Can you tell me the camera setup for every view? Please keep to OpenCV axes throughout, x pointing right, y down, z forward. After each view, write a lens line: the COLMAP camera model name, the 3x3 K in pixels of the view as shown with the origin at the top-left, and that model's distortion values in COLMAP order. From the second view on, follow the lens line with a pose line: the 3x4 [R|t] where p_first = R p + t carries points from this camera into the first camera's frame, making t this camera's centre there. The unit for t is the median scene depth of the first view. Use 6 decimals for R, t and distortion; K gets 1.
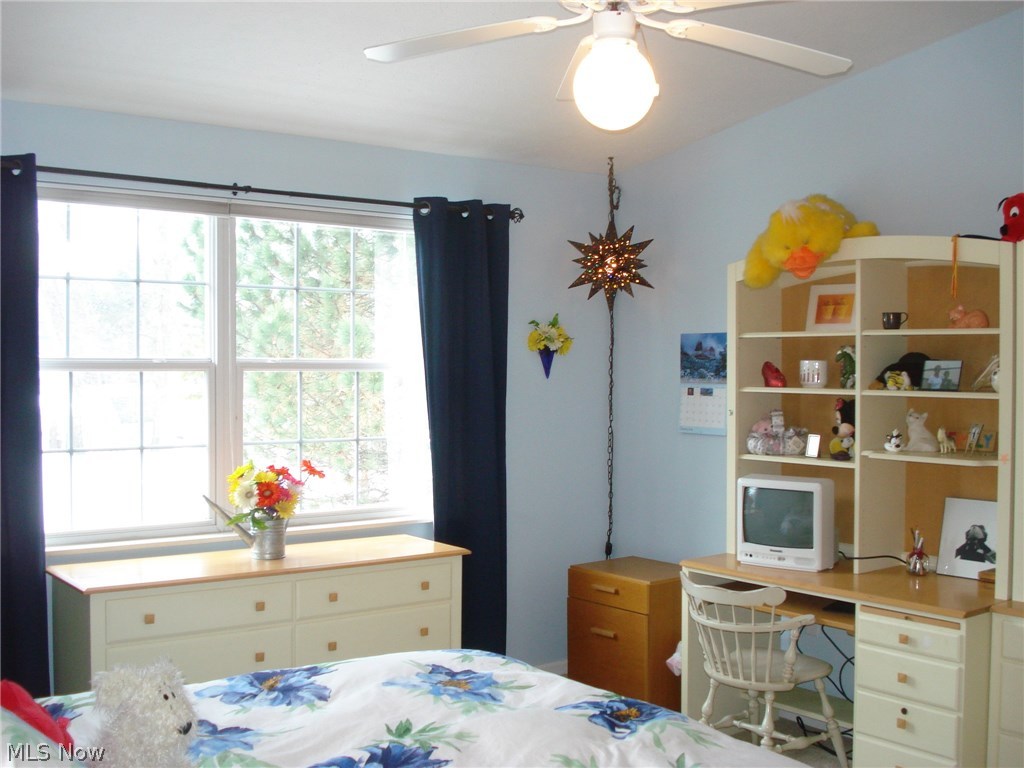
lens RADIAL K [[1153.3, 0, 511.1], [0, 1153.3, 384.2], [0, 0, 1]] dist [-0.098822, 0.000000]
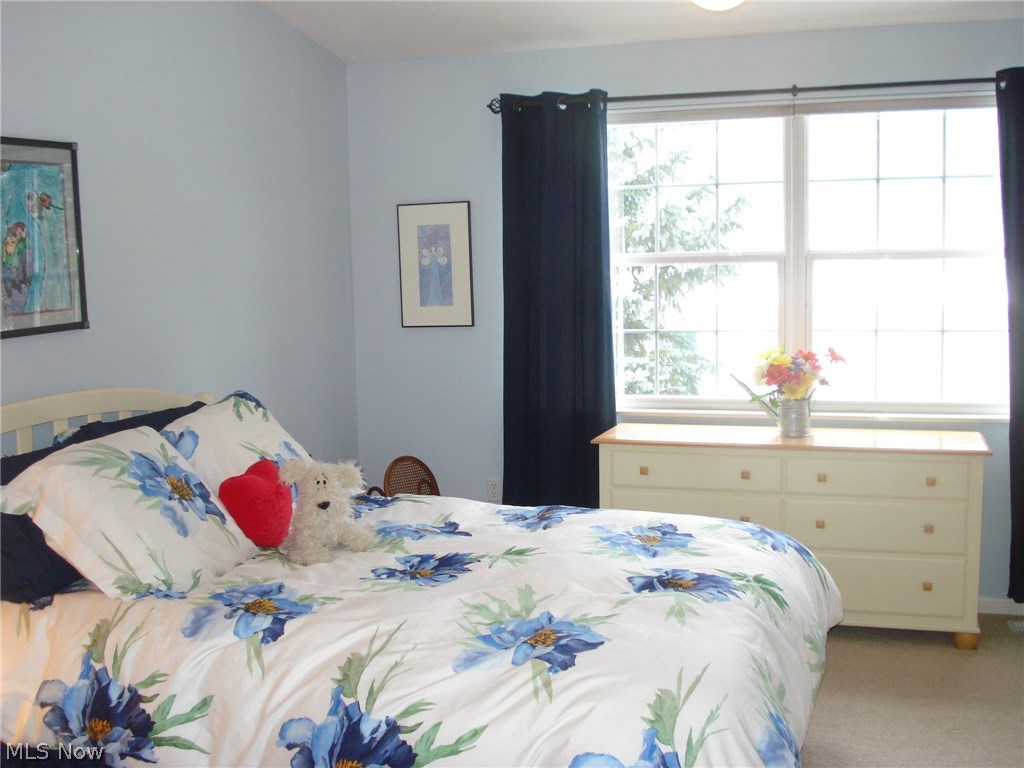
lens RADIAL K [[1153.3, 0, 511.0], [0, 1153.3, 384.5], [0, 0, 1]] dist [-0.098822, 0.000000]
pose [[0.568613, 0.062743, -0.820209, 0.494117], [0.009614, 0.996512, 0.082895, 0.011310], [0.822549, -0.055021, 0.566026, 0.168006]]
